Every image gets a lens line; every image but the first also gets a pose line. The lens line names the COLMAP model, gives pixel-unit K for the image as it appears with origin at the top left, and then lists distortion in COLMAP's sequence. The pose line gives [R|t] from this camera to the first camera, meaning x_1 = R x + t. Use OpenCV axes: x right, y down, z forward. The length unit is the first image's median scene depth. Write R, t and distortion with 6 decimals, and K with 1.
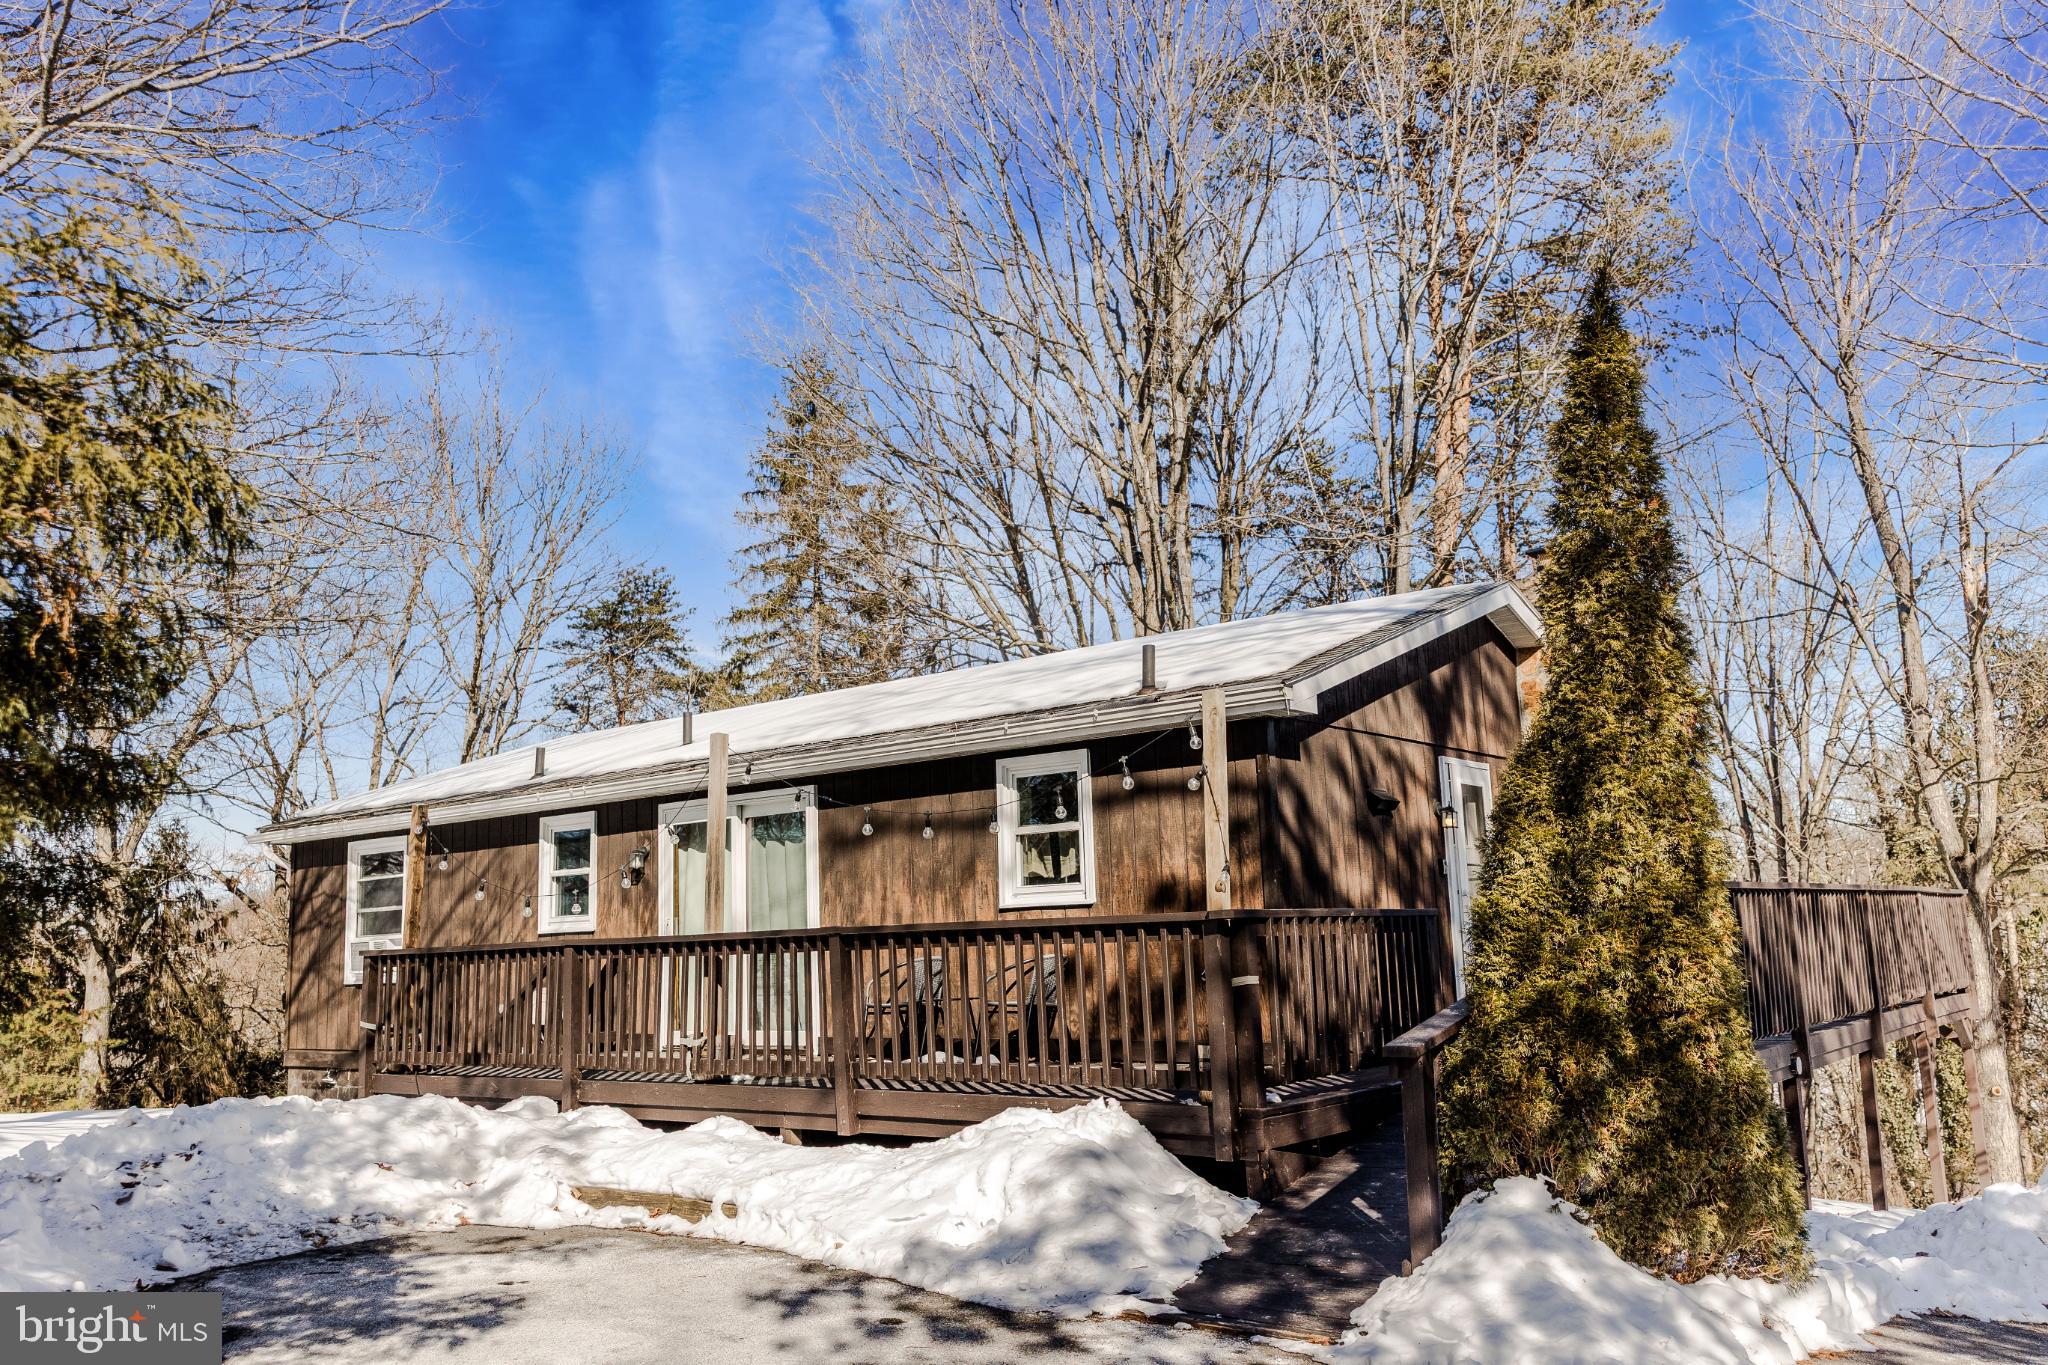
lens RADIAL K [[1594.4, 0, 1030.5], [0, 1594.4, 697.4], [0, 0, 1]] dist [0.002166, 0.007141]
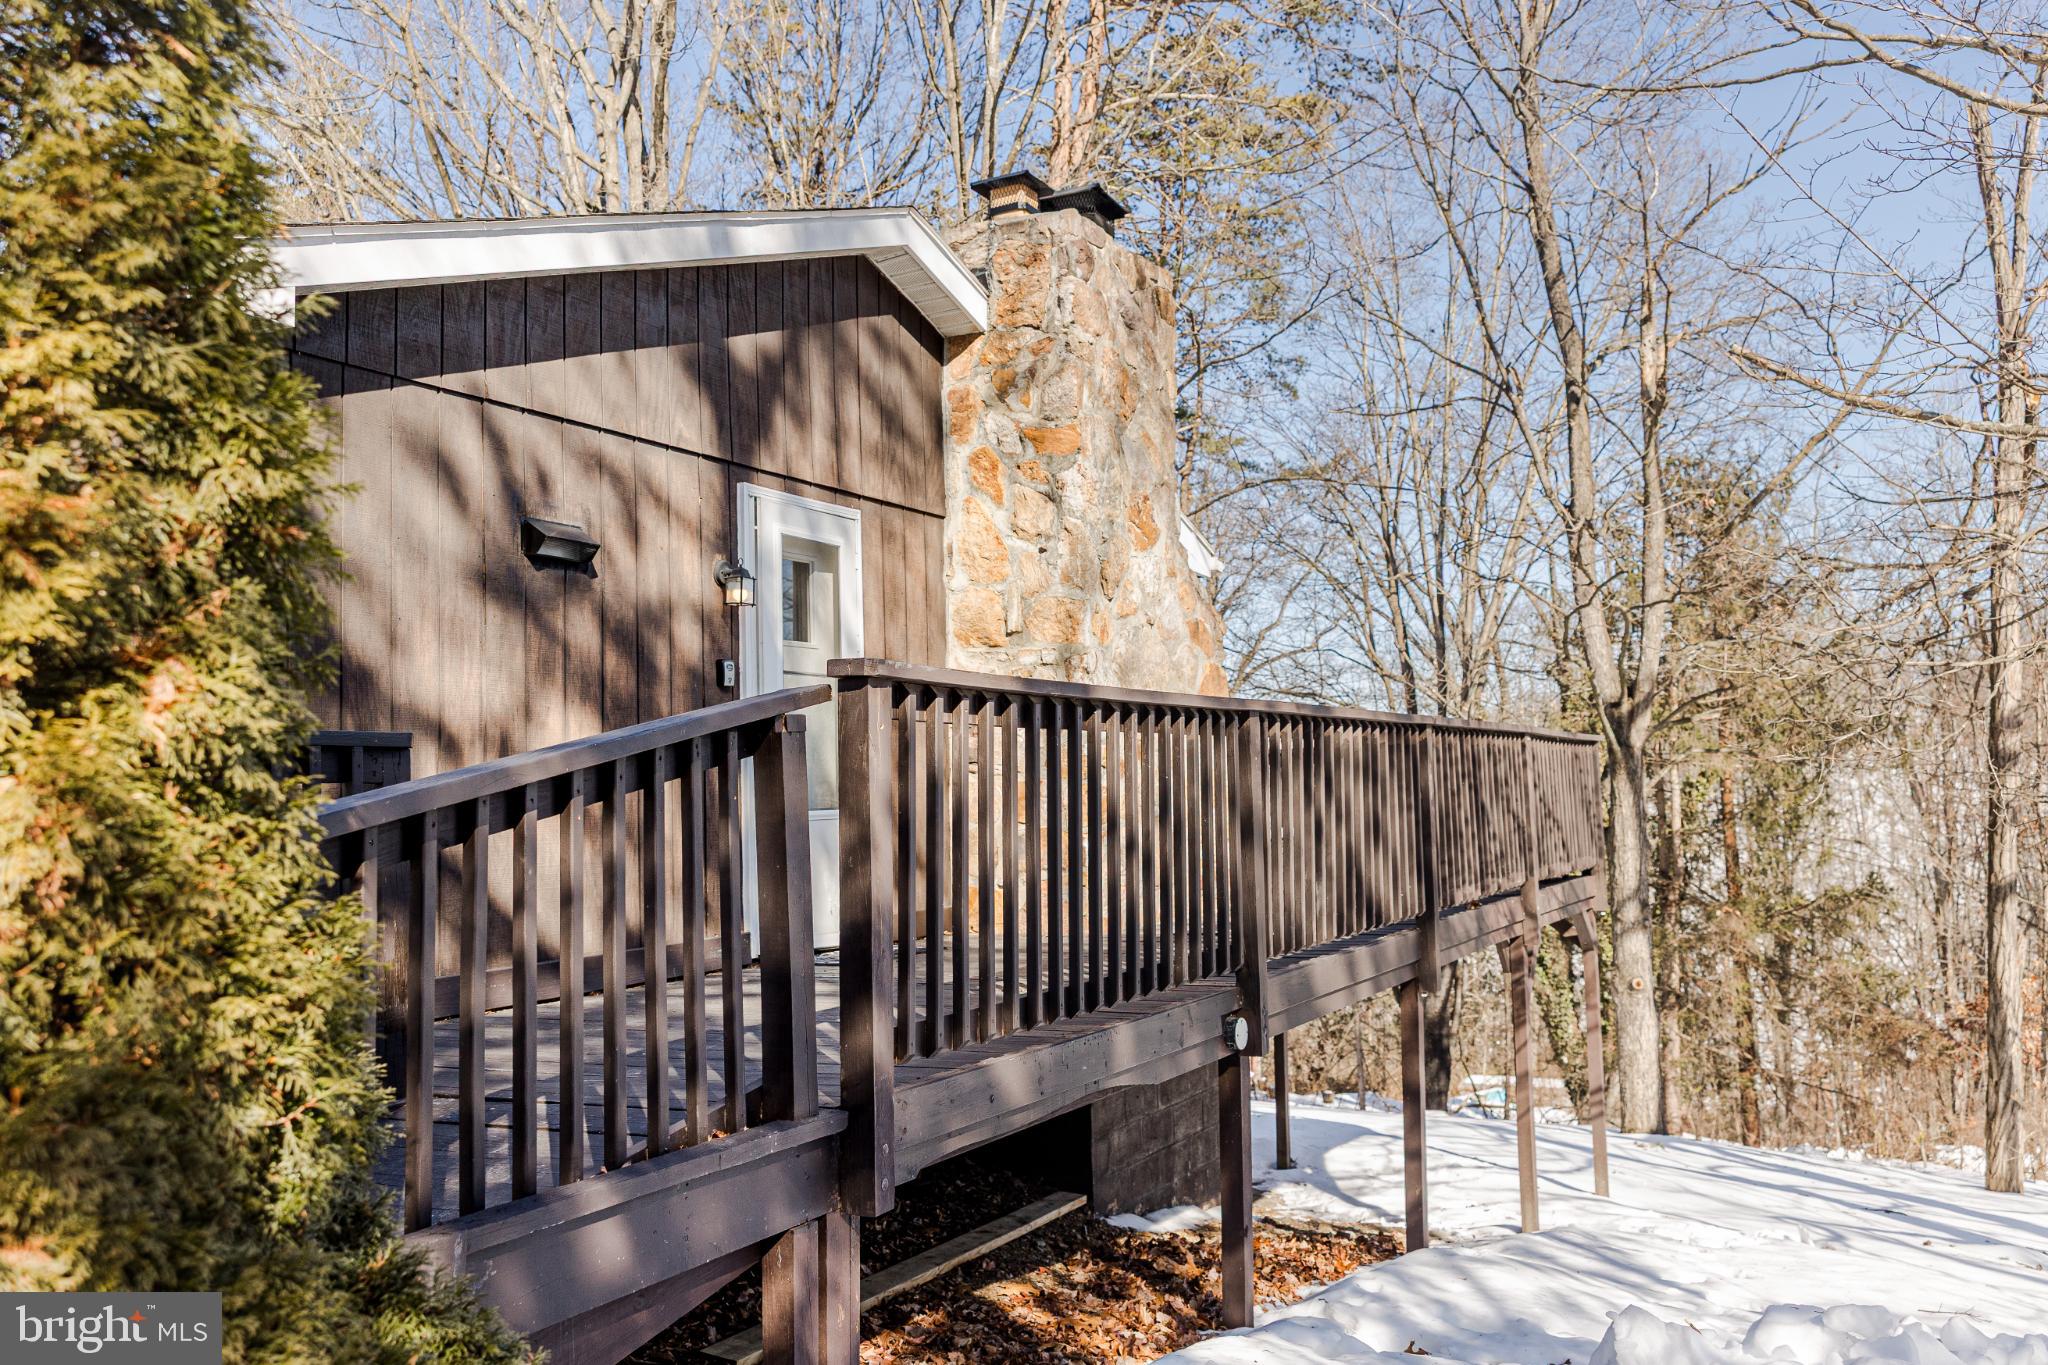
lens RADIAL K [[1674.5, 0, 1024.0], [0, 1674.5, 682.5], [0, 0, 1]] dist [-0.001238, -0.000055]
pose [[0.985846, 0.019693, 0.166495, 0.251957], [-0.033526, 0.996176, 0.080686, 0.055141], [-0.164270, -0.085126, 0.982736, 0.373395]]
